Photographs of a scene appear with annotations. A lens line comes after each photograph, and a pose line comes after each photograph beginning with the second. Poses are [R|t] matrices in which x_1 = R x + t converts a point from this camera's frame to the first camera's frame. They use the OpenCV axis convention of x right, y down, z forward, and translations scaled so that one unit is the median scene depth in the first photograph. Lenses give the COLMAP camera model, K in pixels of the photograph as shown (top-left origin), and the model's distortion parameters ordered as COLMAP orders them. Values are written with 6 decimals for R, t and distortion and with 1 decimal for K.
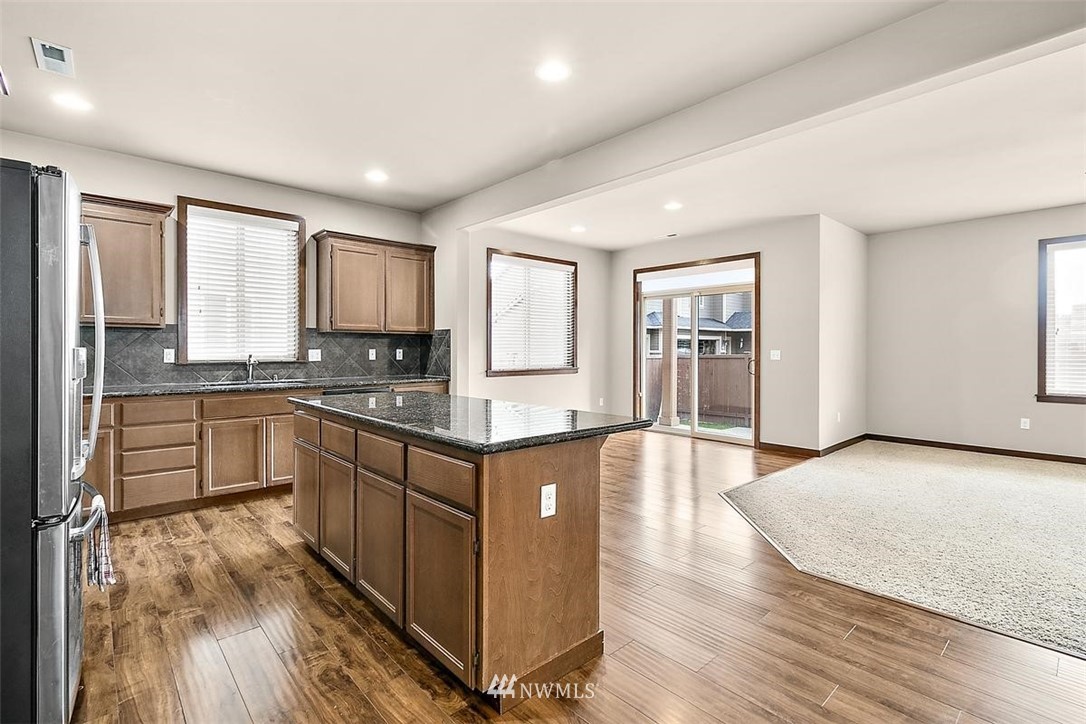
lens RADIAL K [[498.2, 0, 551.7], [0, 498.2, 357.1], [0, 0, 1]] dist [0.001129, 0.000755]
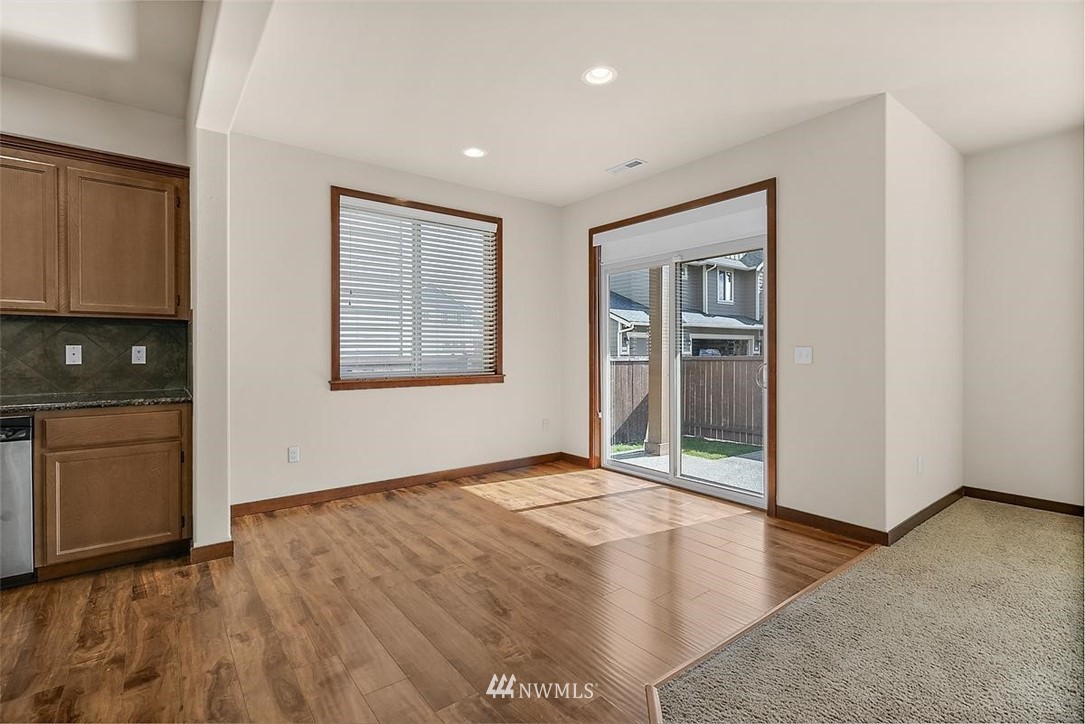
lens RADIAL K [[497.7, 0, 549.1], [0, 497.7, 354.8], [0, 0, 1]] dist [0.001129, 0.000755]
pose [[0.997054, -0.000418, -0.076704, 0.231349], [-0.000220, 0.999965, -0.008308, -0.000337], [0.076705, 0.008301, 0.997019, 0.468531]]
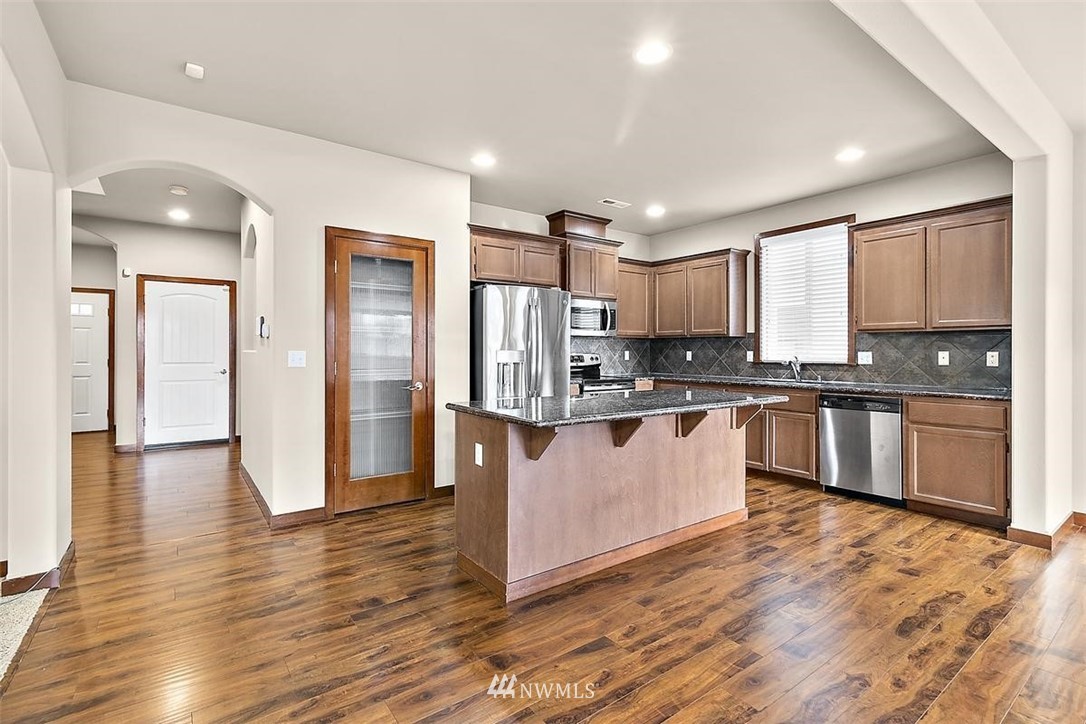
lens RADIAL K [[498.2, 0, 540.2], [0, 498.2, 355.0], [0, 0, 1]] dist [0.001129, 0.000755]
pose [[-0.113612, 0.006656, -0.993503, 0.487043], [-0.015367, 0.999846, 0.008456, -0.007092], [0.993406, 0.016228, -0.113492, 0.461459]]
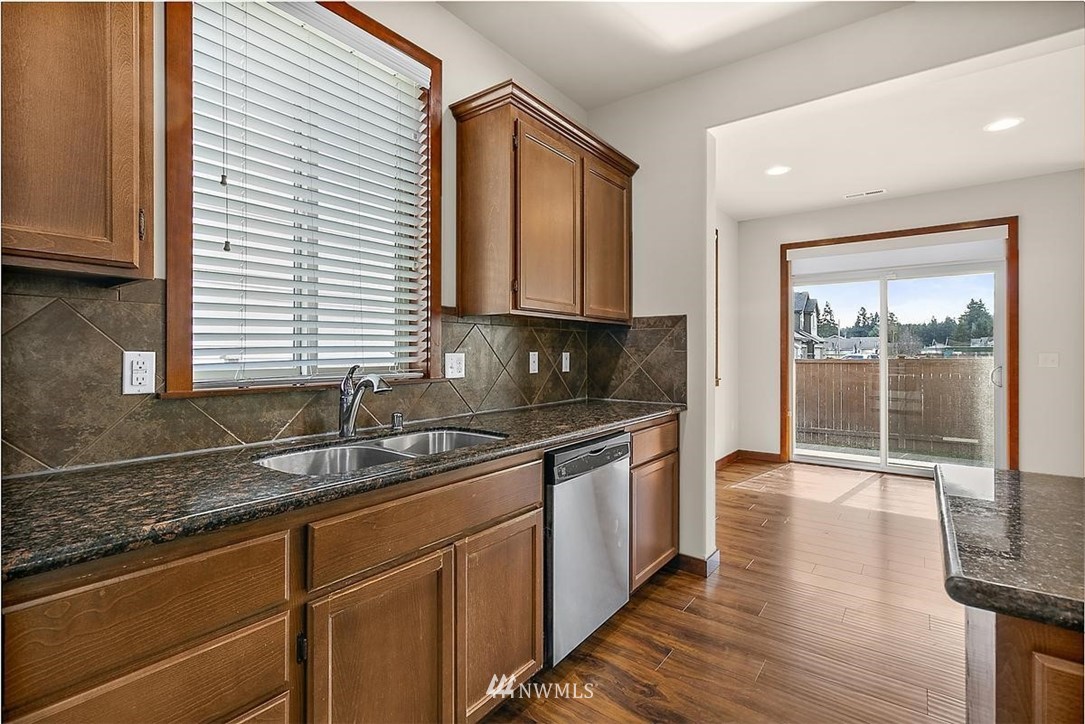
lens RADIAL K [[497.7, 0, 547.6], [0, 497.7, 356.5], [0, 0, 1]] dist [0.001129, 0.000755]
pose [[0.982281, -0.002950, 0.187392, -0.442311], [0.004901, 0.999938, -0.009953, -0.006205], [-0.187351, 0.010695, 0.982235, 0.492130]]
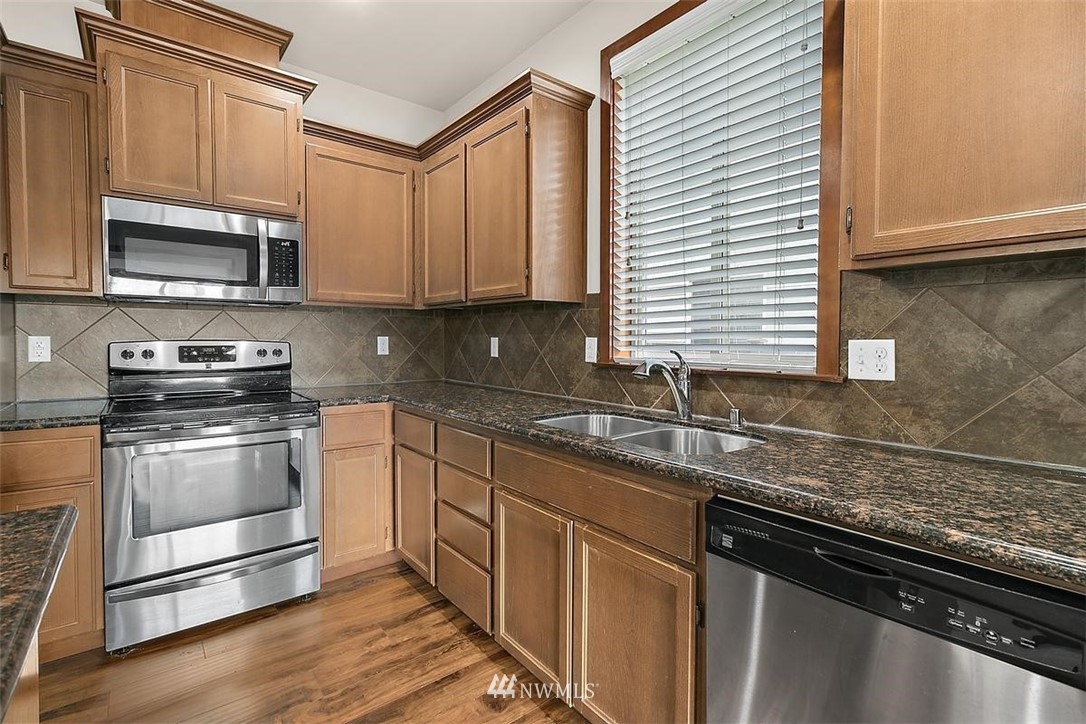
lens RADIAL K [[498.2, 0, 539.8], [0, 498.2, 345.1], [0, 0, 1]] dist [0.001129, 0.000755]
pose [[-0.082359, 0.007199, -0.996577, -0.156665], [-0.022799, 0.999699, 0.009106, -0.009470], [0.996342, 0.023470, -0.082170, 0.768791]]
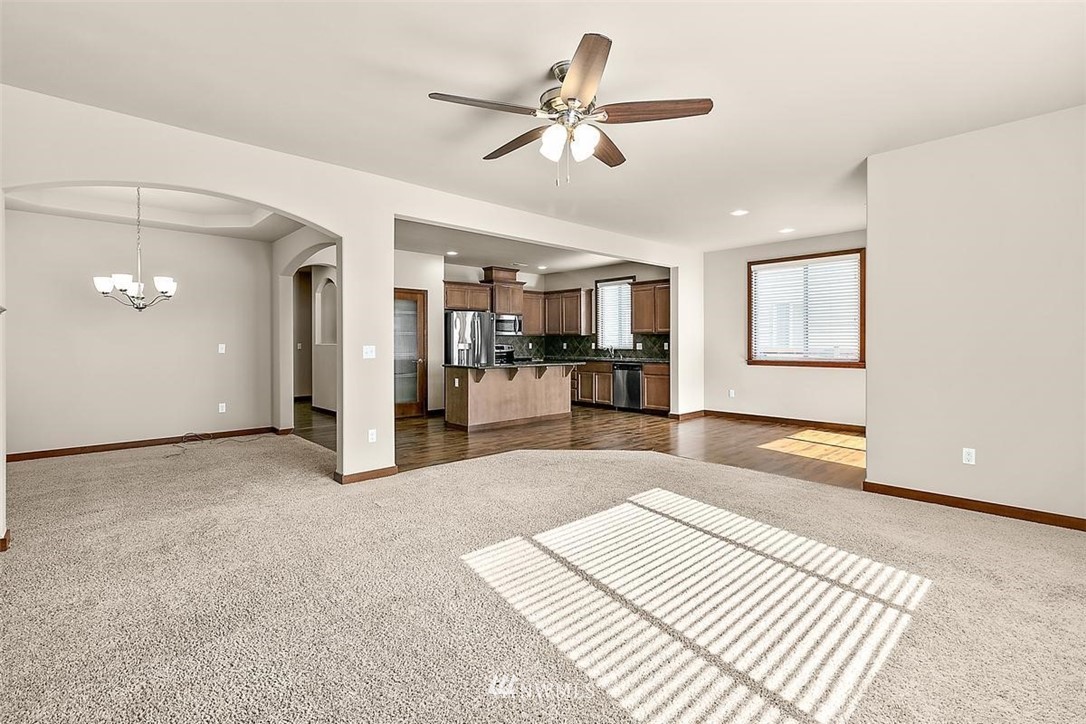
lens RADIAL K [[498.2, 0, 543.1], [0, 498.2, 359.9], [0, 0, 1]] dist [0.001129, 0.000755]
pose [[0.012724, 0.032583, -0.999388, 1.335351], [-0.012520, 0.999396, 0.032424, -0.008483], [0.999841, 0.012100, 0.013124, 0.558727]]
